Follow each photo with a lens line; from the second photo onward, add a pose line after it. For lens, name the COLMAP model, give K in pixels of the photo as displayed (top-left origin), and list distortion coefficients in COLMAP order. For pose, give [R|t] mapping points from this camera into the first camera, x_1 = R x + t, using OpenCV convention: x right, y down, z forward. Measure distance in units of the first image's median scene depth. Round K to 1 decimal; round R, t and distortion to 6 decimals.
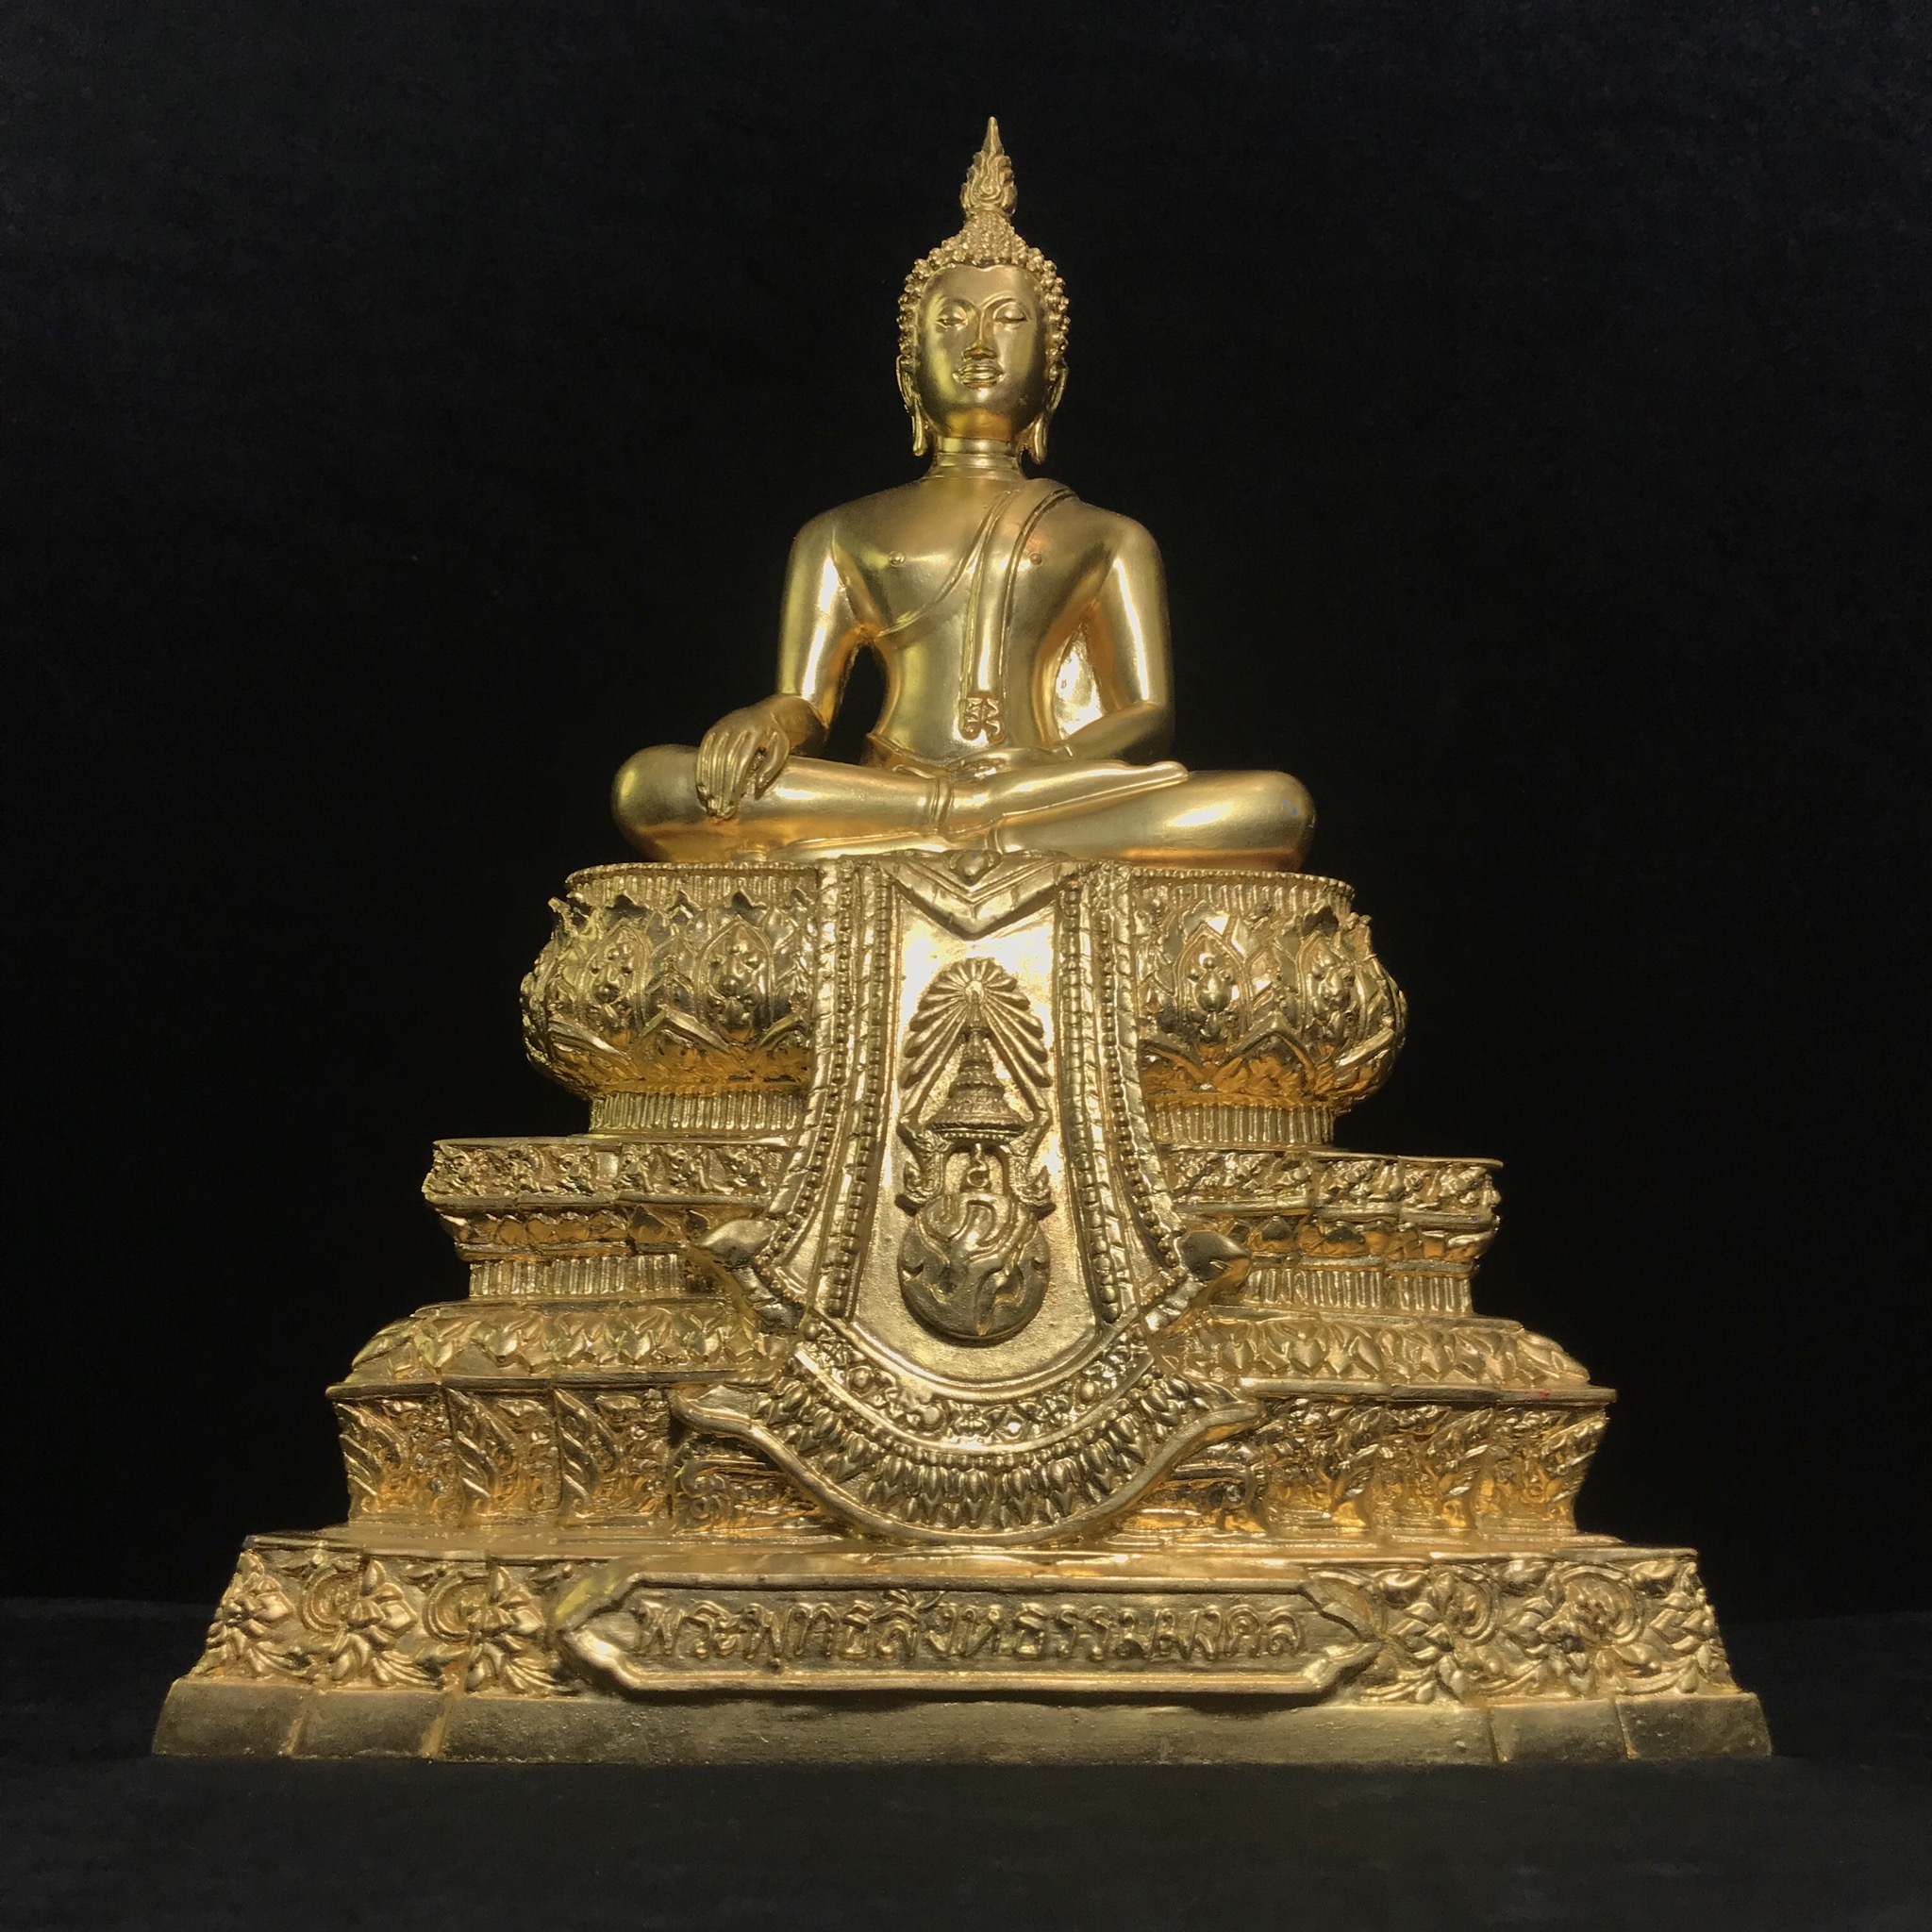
lens RADIAL K [[2128.7, 0, 979.9], [0, 2128.7, 953.3], [0, 0, 1]] dist [0.148876, -0.519322]
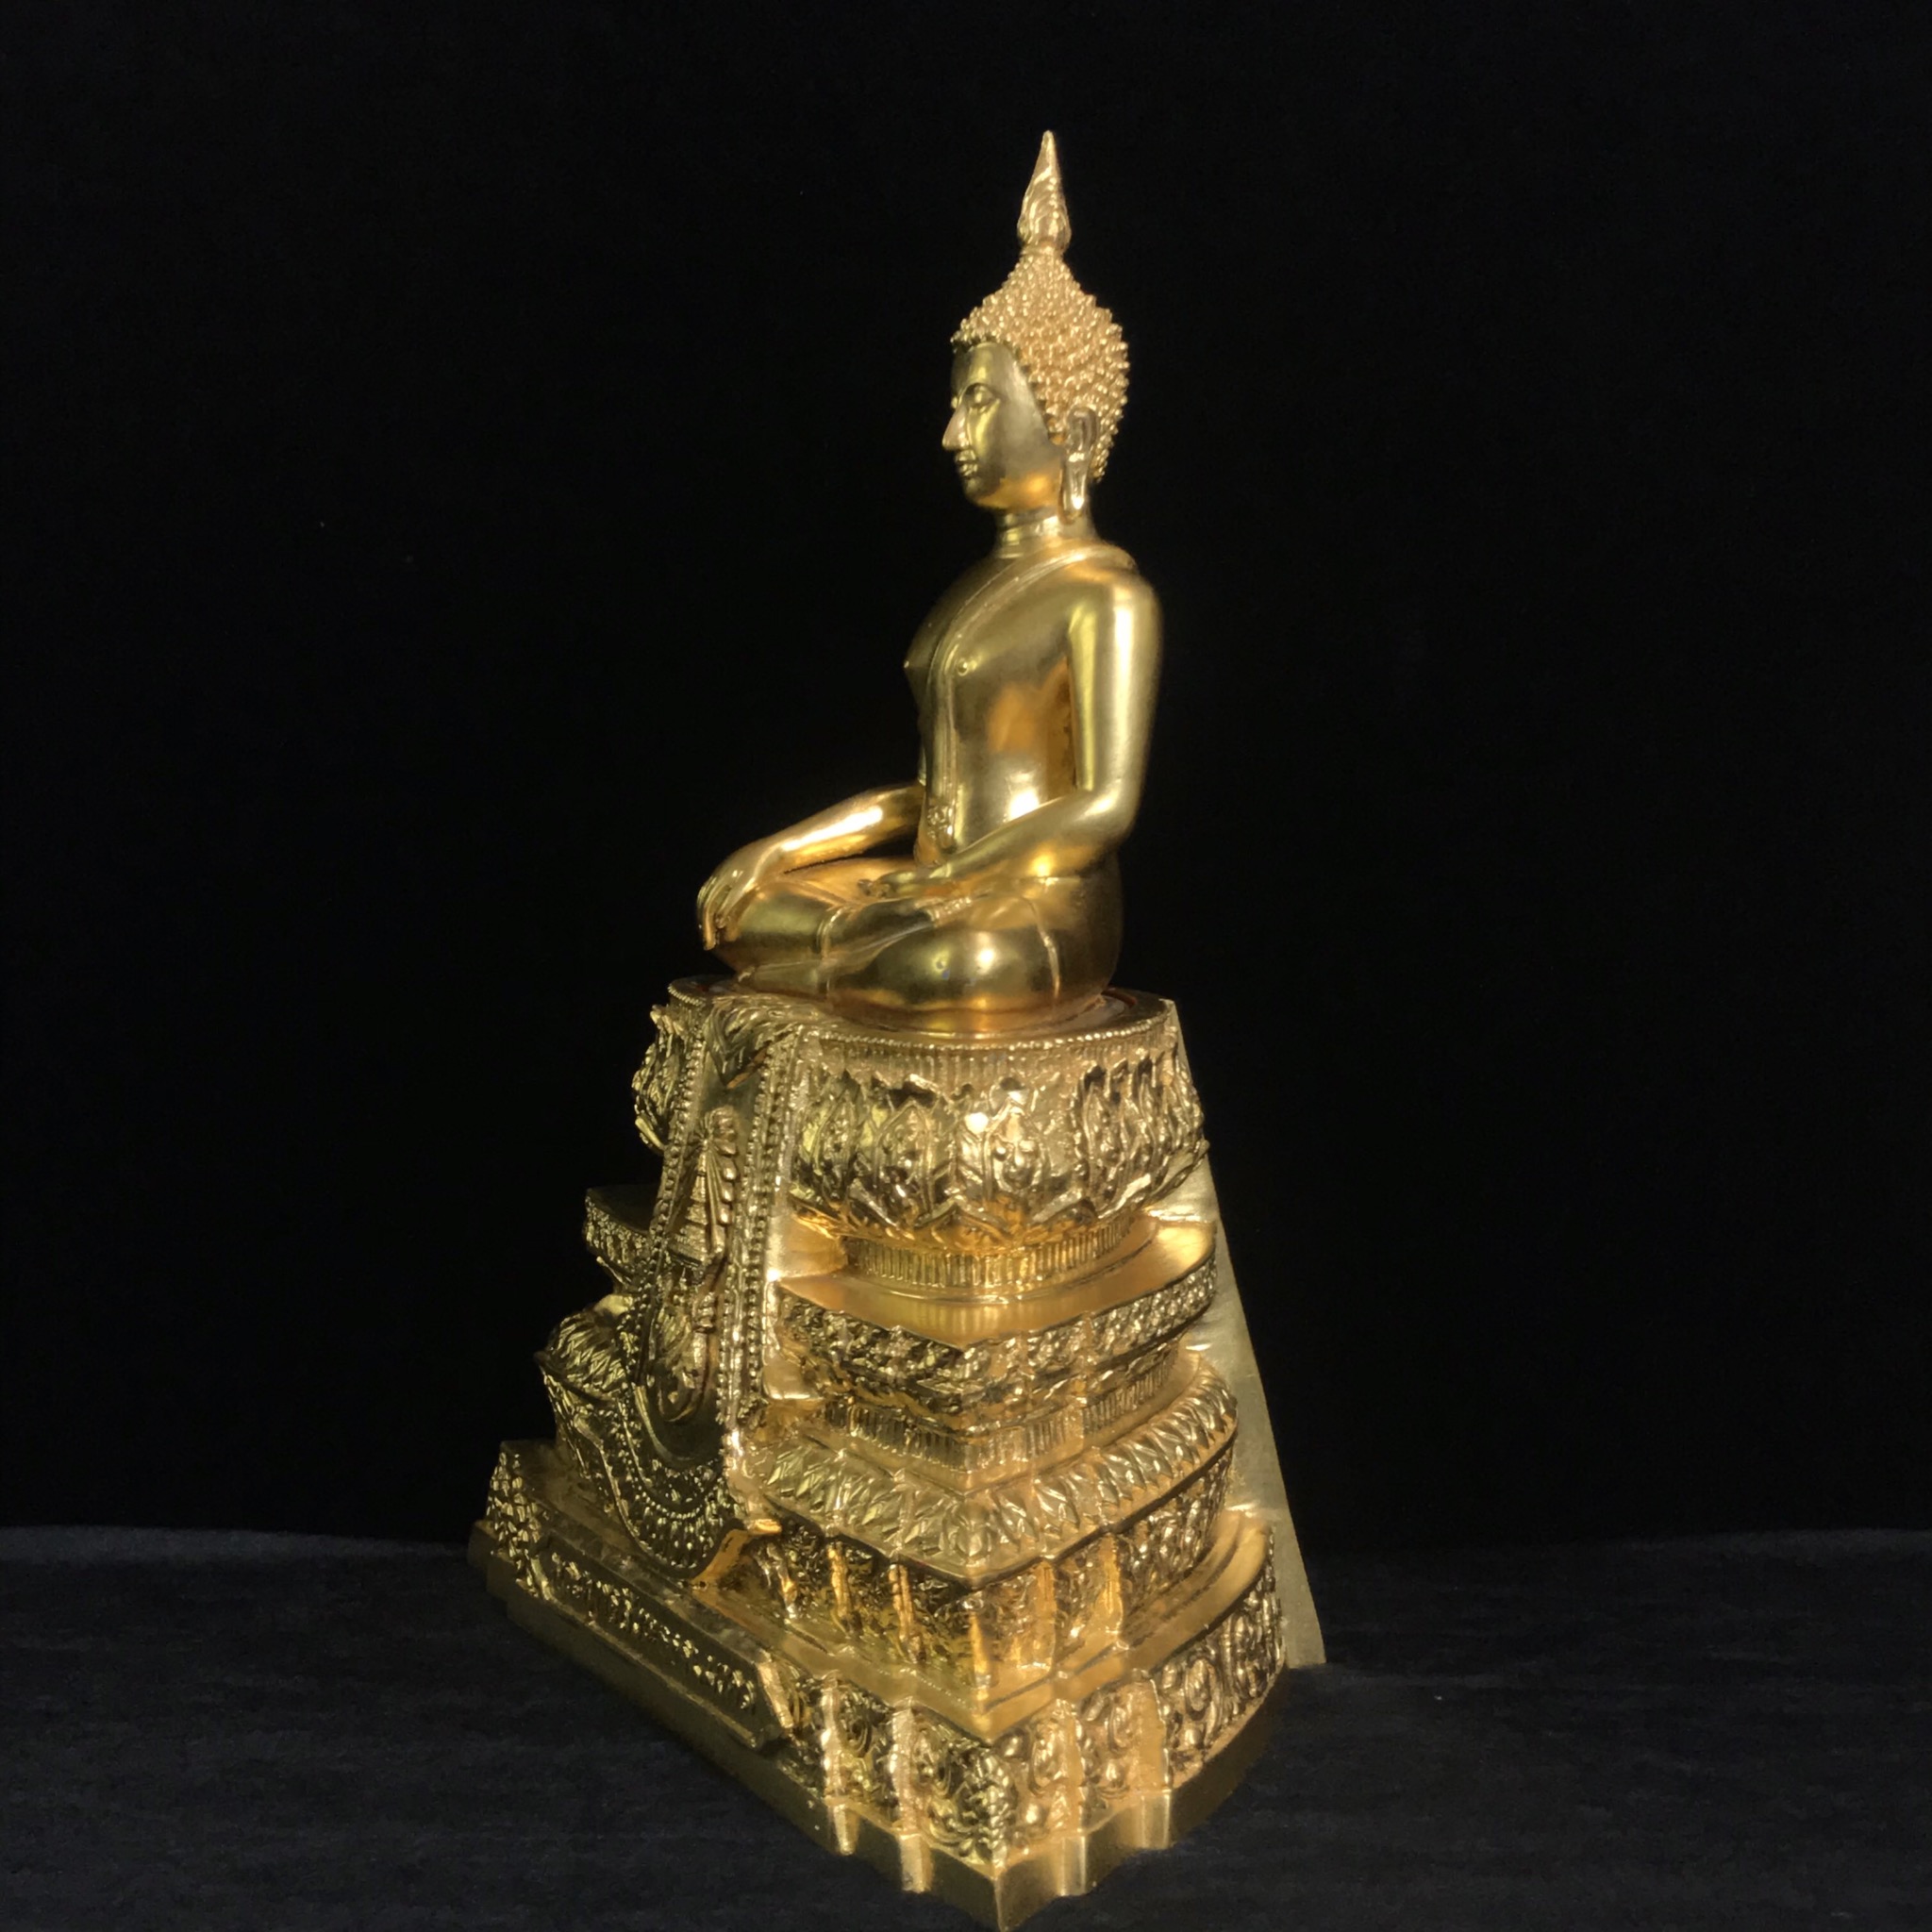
lens RADIAL K [[3026.9, 0, 961.3], [0, 3026.9, 954.3], [0, 0, 1]] dist [0.364456, -2.094030]
pose [[0.489964, 0.074058, -0.868591, 1.599554], [0.157122, 0.972565, 0.171554, -0.366552], [0.857466, -0.220530, 0.464885, 0.338877]]
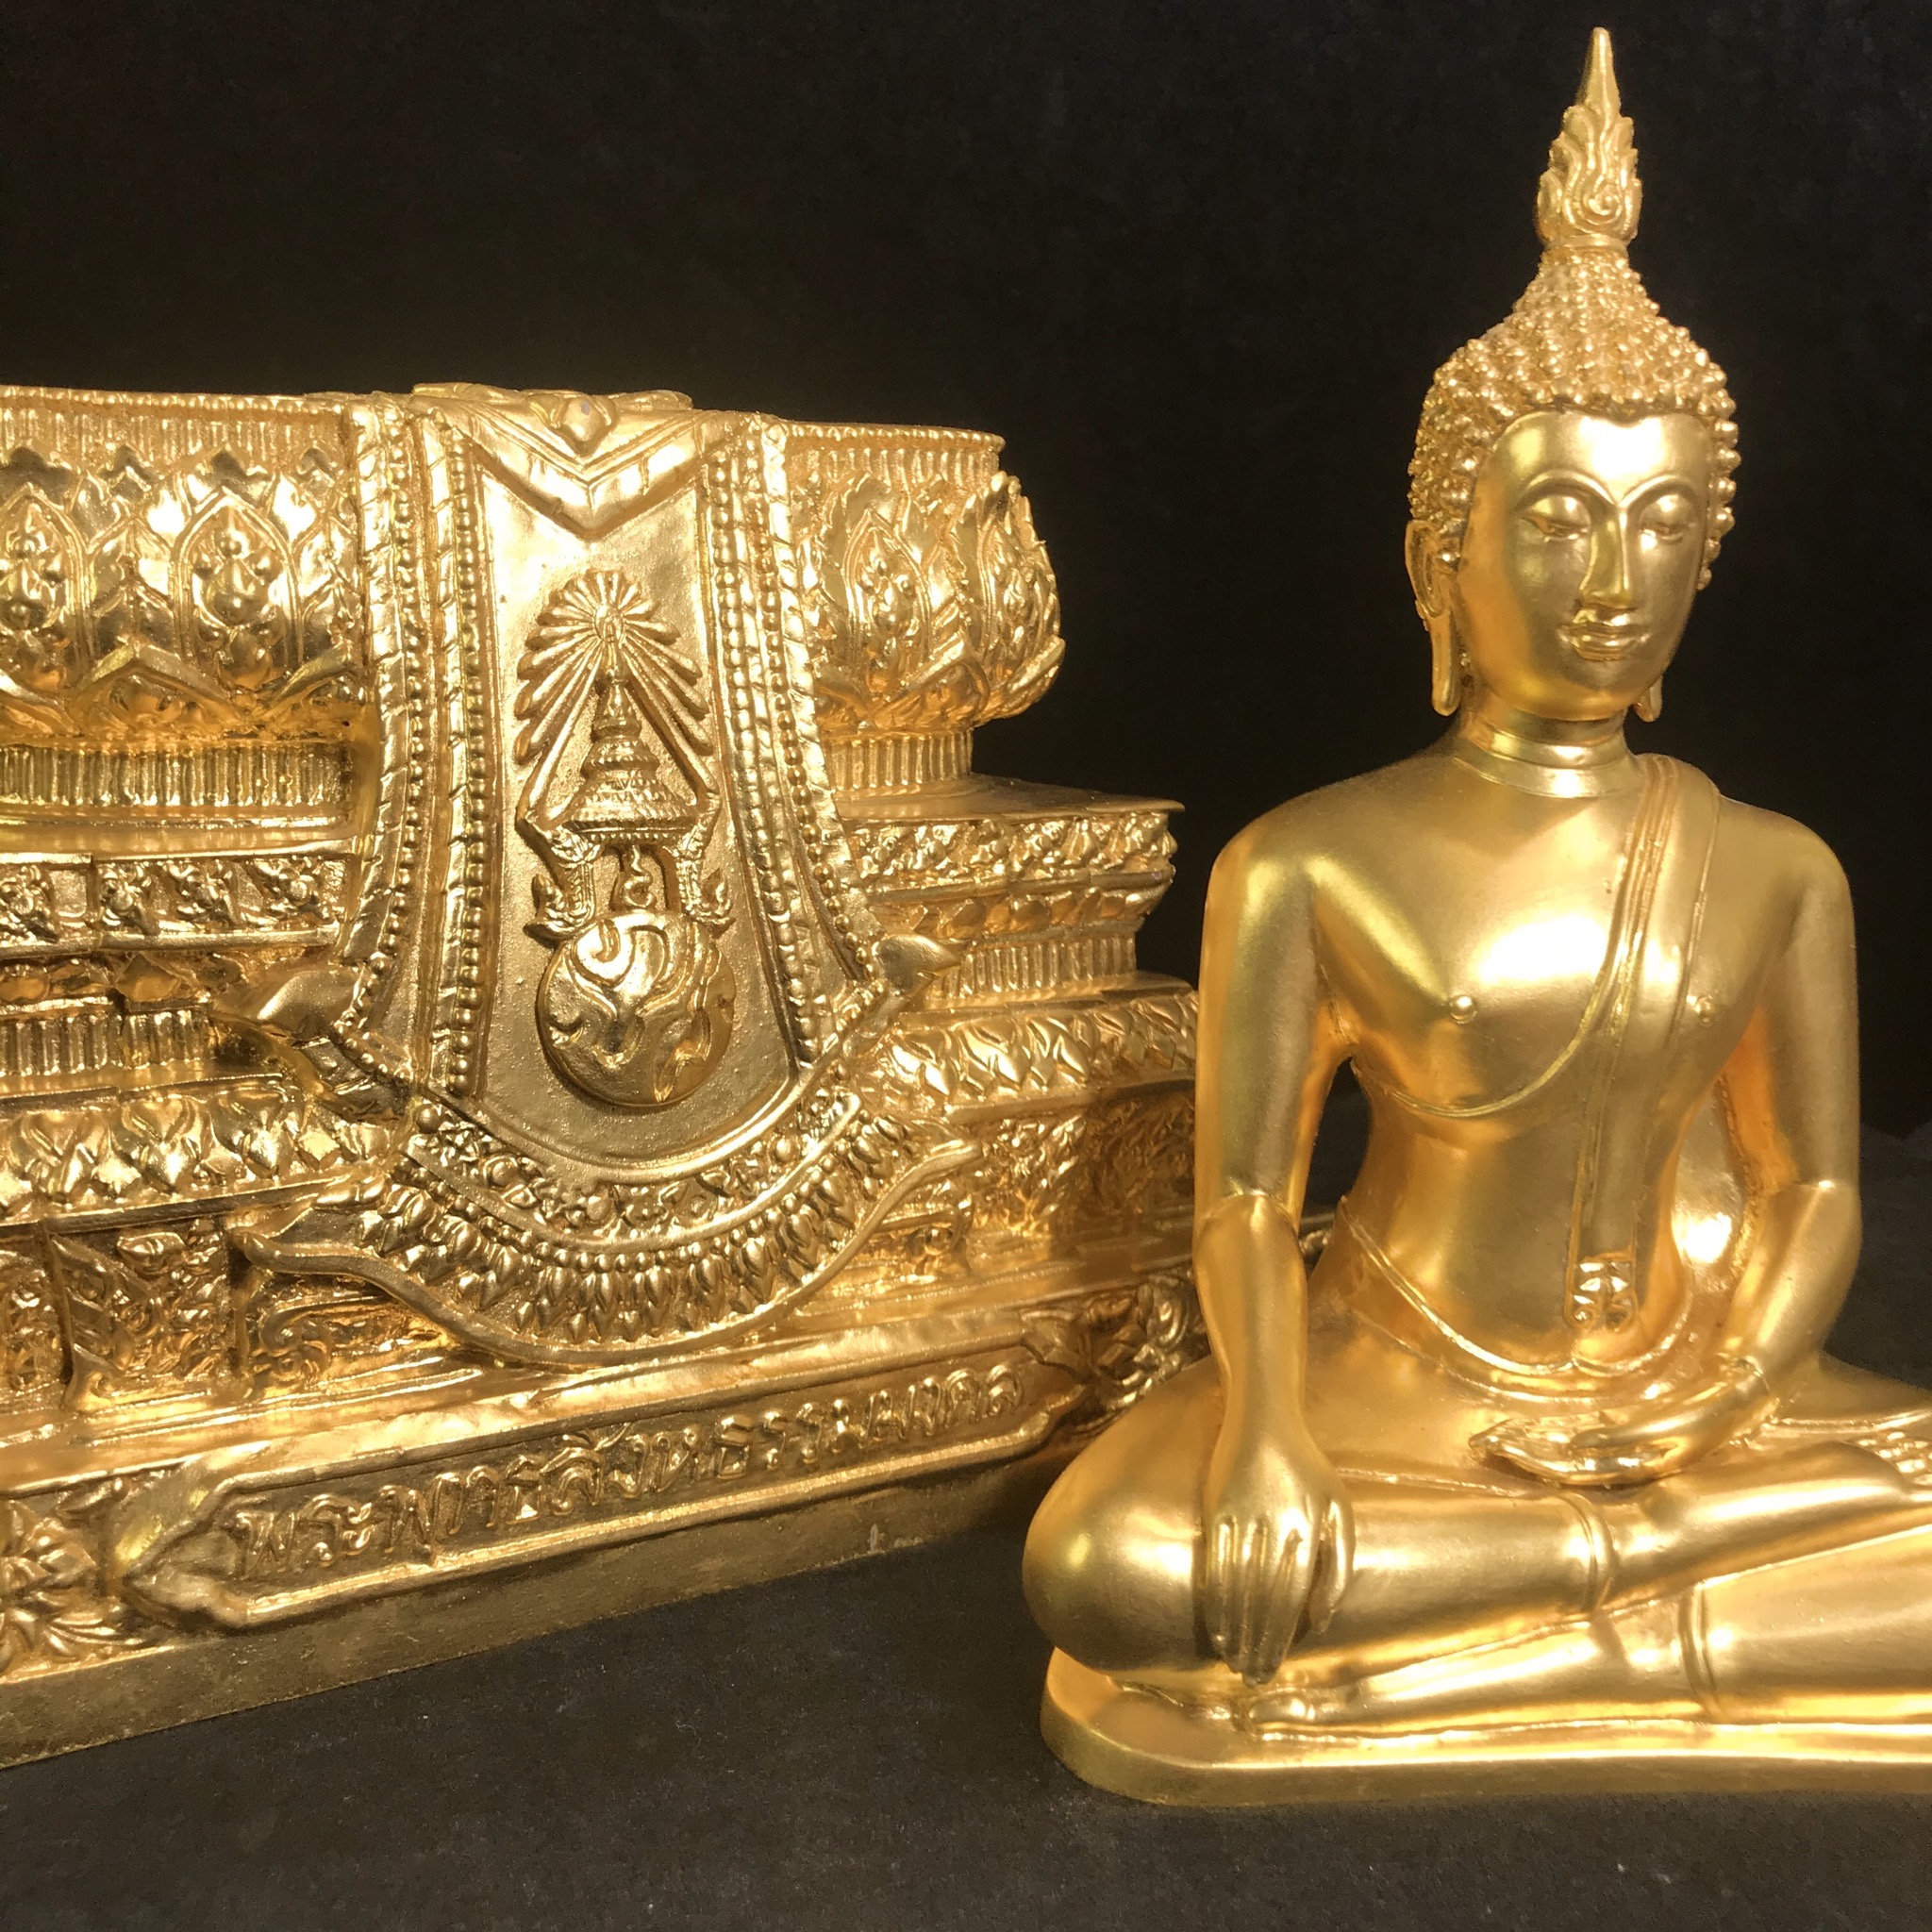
lens RADIAL K [[2128.7, 0, 979.9], [0, 2128.7, 953.3], [0, 0, 1]] dist [0.148876, -0.519322]
pose [[0.888035, -0.080707, 0.452637, -0.226685], [-0.084248, 0.939242, 0.332757, -0.127709], [-0.451992, -0.333633, 0.827280, 0.319243]]
